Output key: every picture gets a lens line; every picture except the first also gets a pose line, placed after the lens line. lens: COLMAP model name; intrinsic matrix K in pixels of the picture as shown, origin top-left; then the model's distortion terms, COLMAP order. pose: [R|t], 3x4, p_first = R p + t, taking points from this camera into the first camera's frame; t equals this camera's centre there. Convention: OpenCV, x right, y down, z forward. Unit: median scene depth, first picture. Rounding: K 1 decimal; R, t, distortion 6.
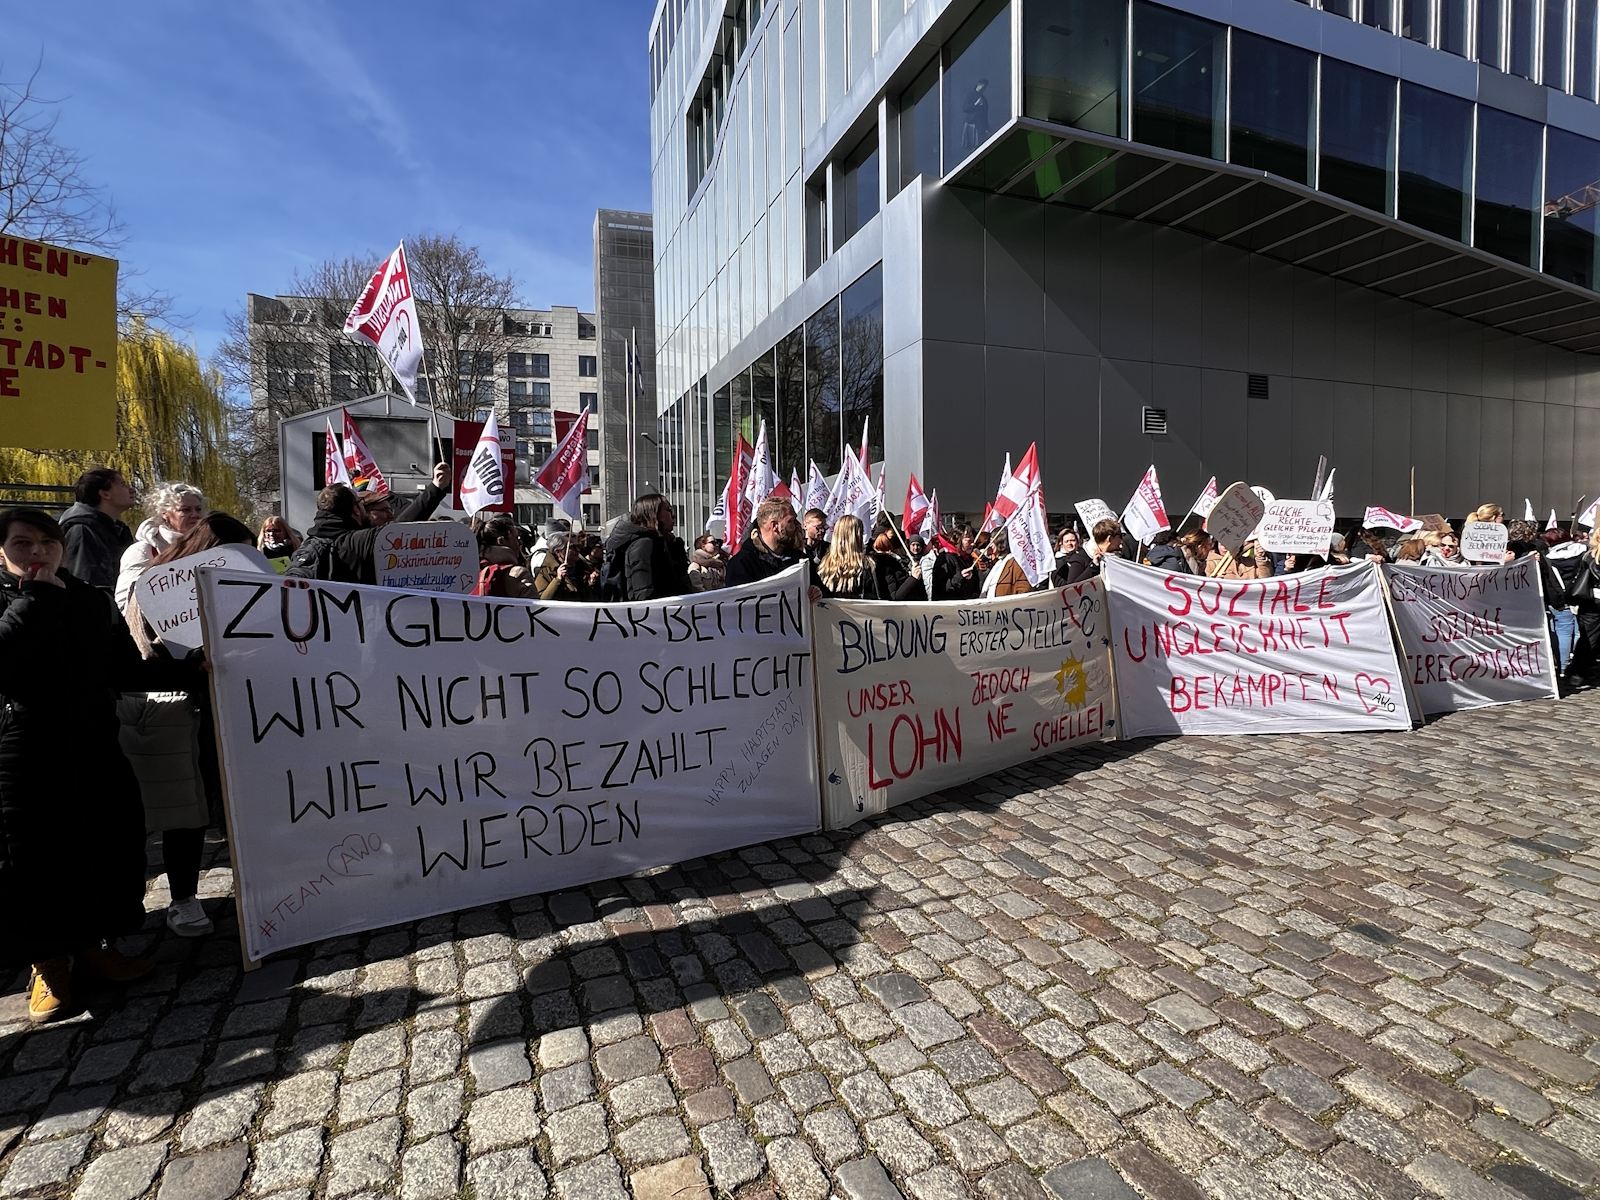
lens RADIAL K [[812.5, 0, 800.0], [0, 812.5, 600.0], [0, 0, 1]] dist [-0.003750, -0.000219]
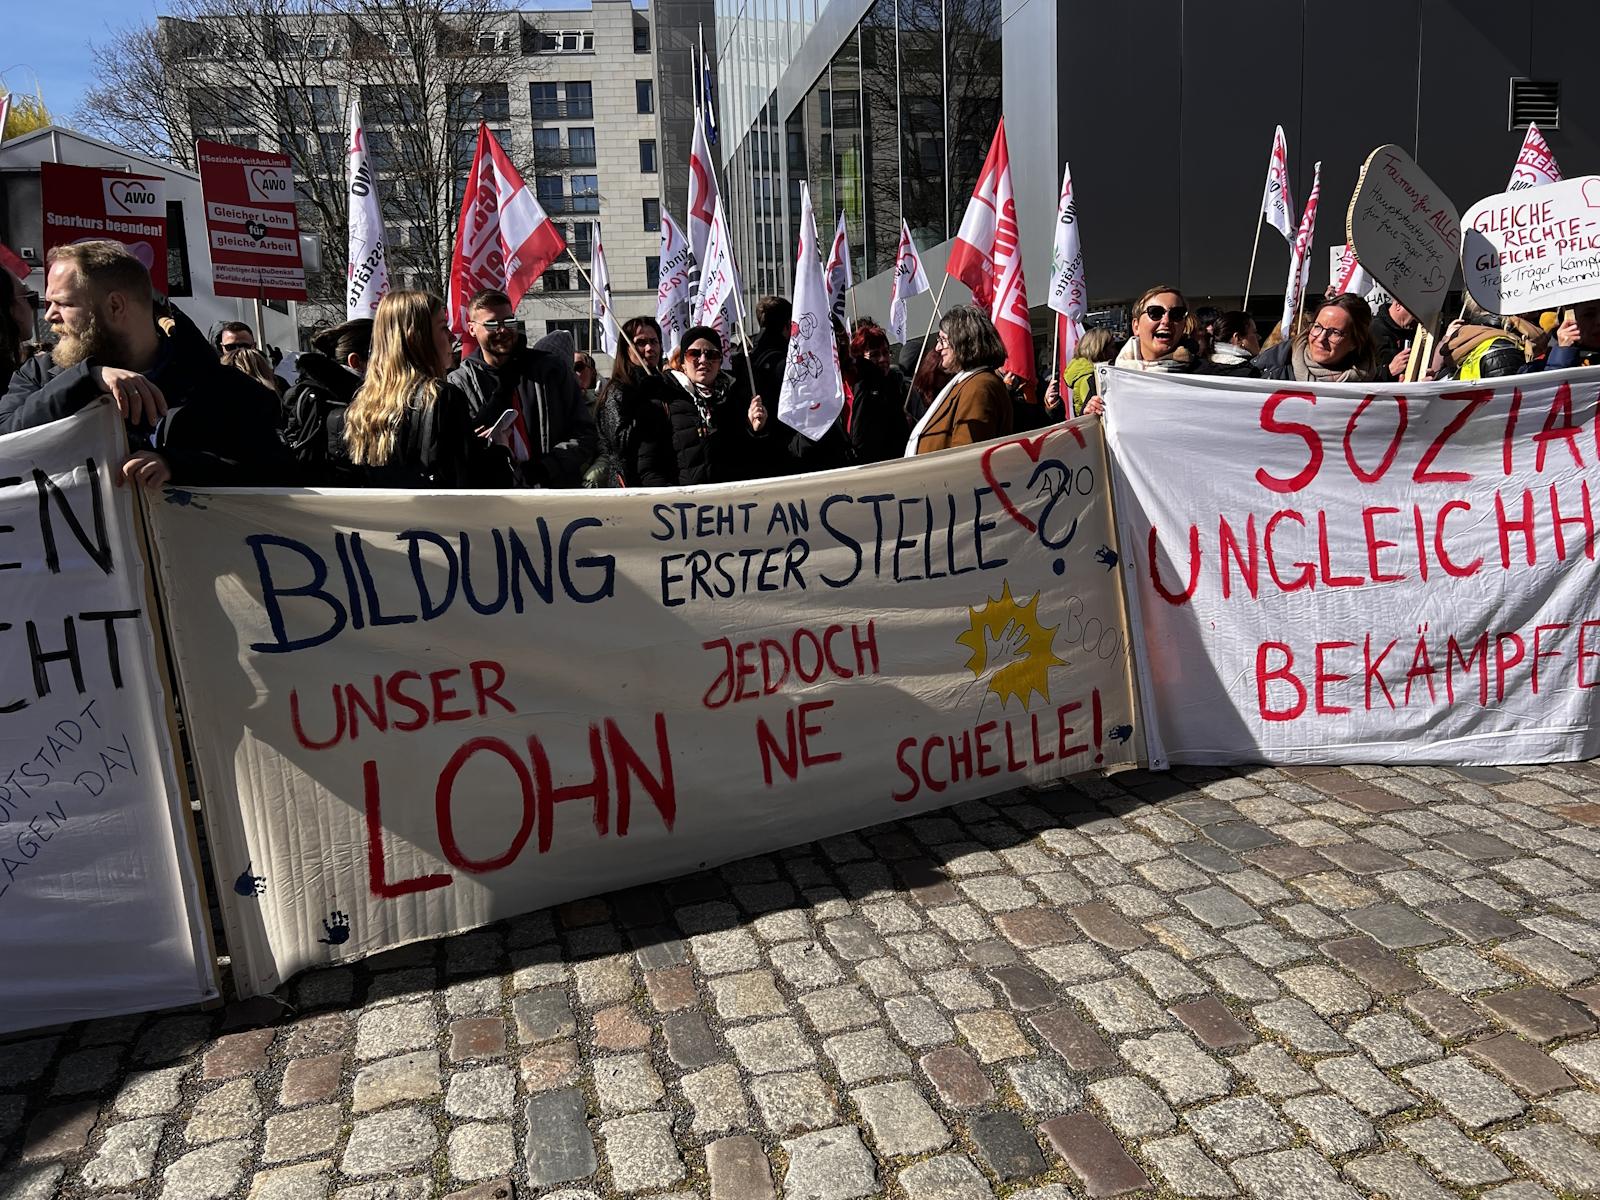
lens RADIAL K [[1220.5, 0, 800.0], [0, 1220.5, 600.0], [0, 0, 1]] dist [0.045094, -0.042051]
pose [[0.983579, 0.003562, -0.180443, 0.385273], [0.017202, 0.993403, 0.113376, -0.009990], [0.179656, -0.114618, 0.977029, 0.335311]]
